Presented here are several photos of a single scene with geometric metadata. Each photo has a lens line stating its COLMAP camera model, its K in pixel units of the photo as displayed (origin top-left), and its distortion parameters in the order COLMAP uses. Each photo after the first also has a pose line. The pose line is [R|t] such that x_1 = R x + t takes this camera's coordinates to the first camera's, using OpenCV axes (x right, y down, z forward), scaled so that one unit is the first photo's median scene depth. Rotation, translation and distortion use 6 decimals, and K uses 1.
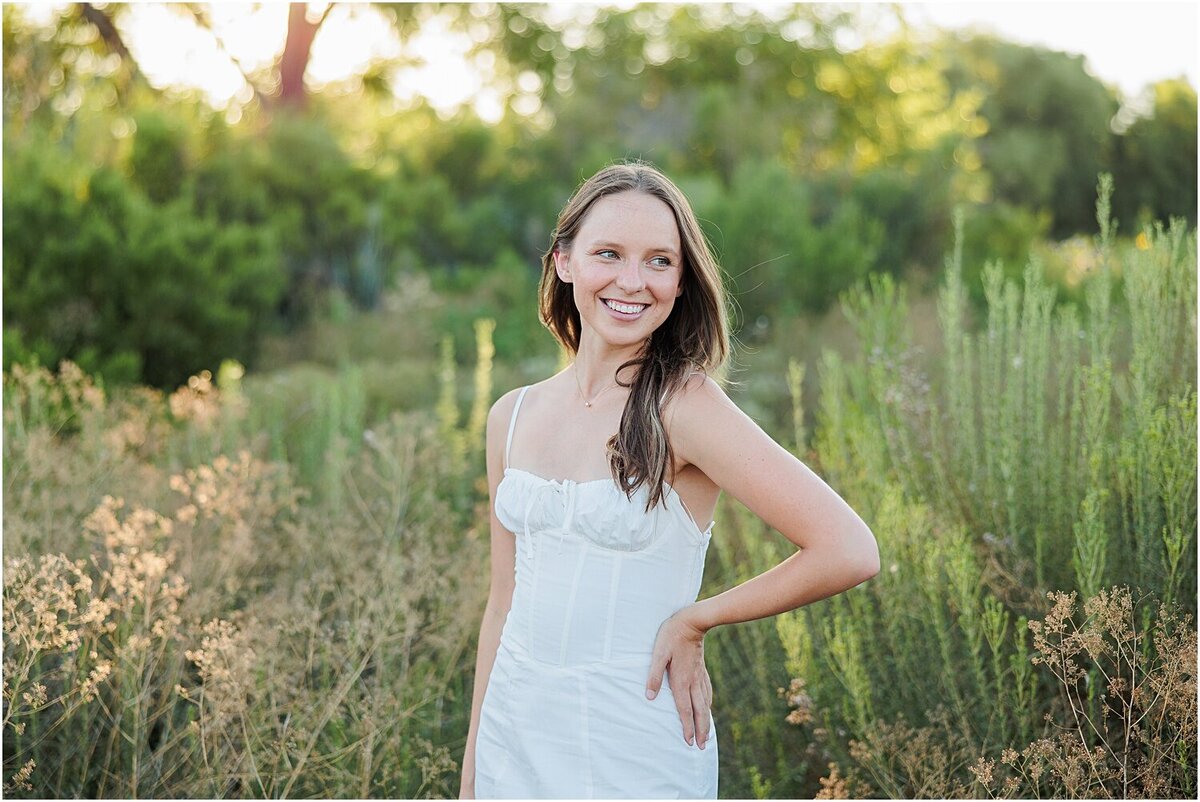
lens RADIAL K [[2005.1, 0, 600.0], [0, 2005.1, 401.0], [0, 0, 1]] dist [0.031484, 0.183041]
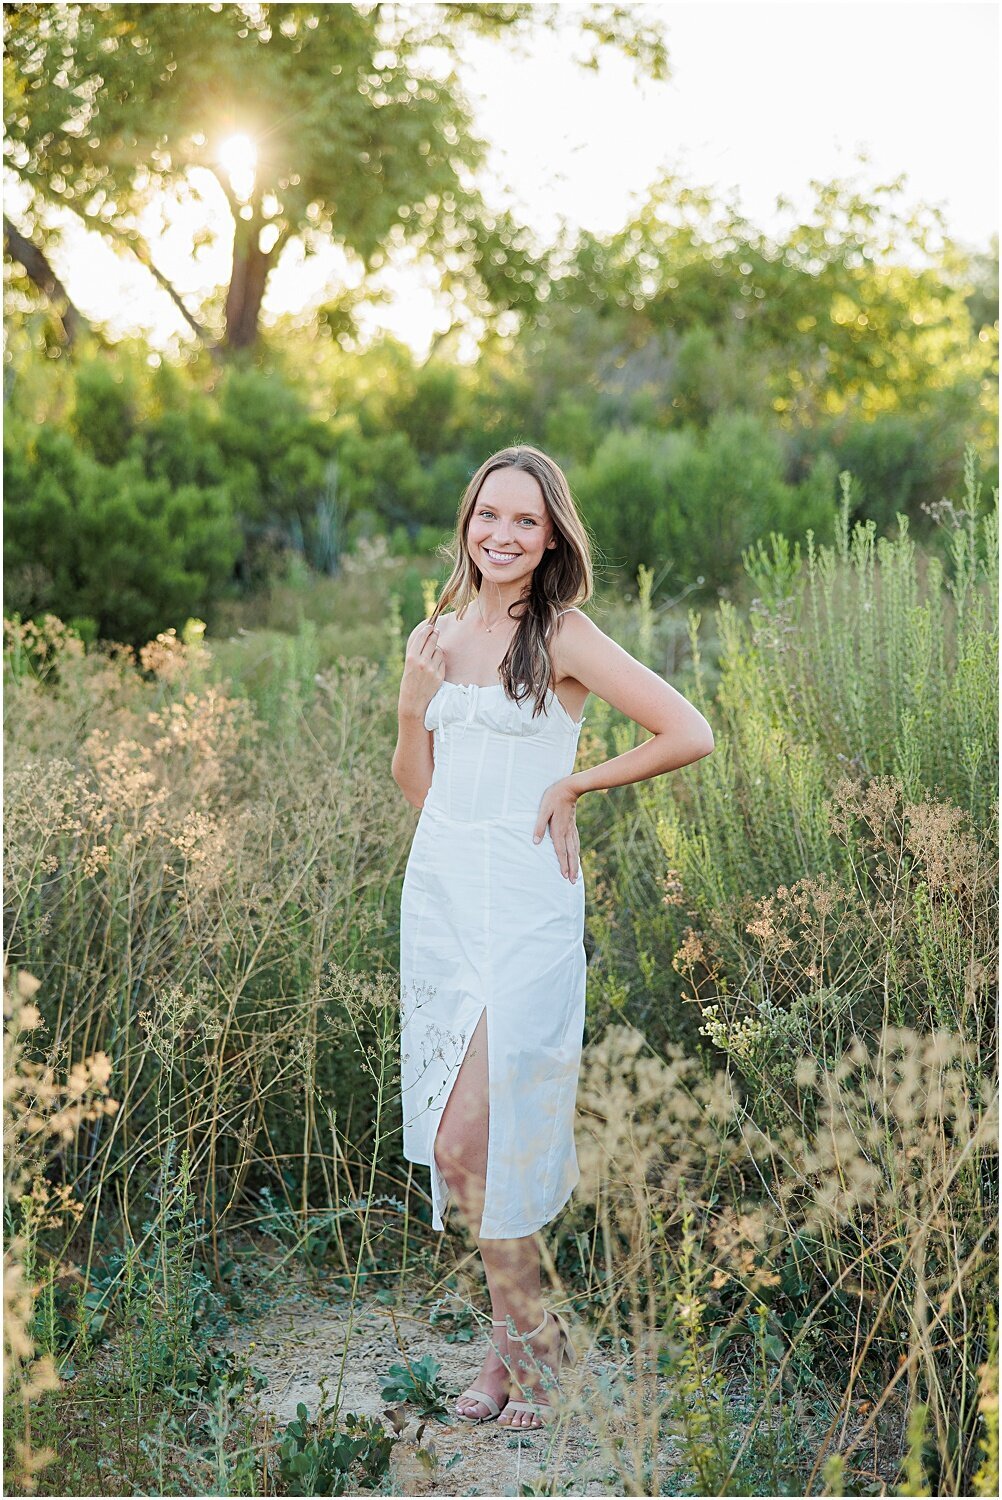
lens RADIAL K [[2363.3, 0, 499.8], [0, 2363.3, 851.3], [0, 0, 1]] dist [0.011812, -0.153881]
pose [[0.998980, -0.000162, -0.045160, 0.019011], [0.003279, 0.997616, 0.068937, 0.009534], [0.045041, -0.069015, 0.996598, -0.135822]]
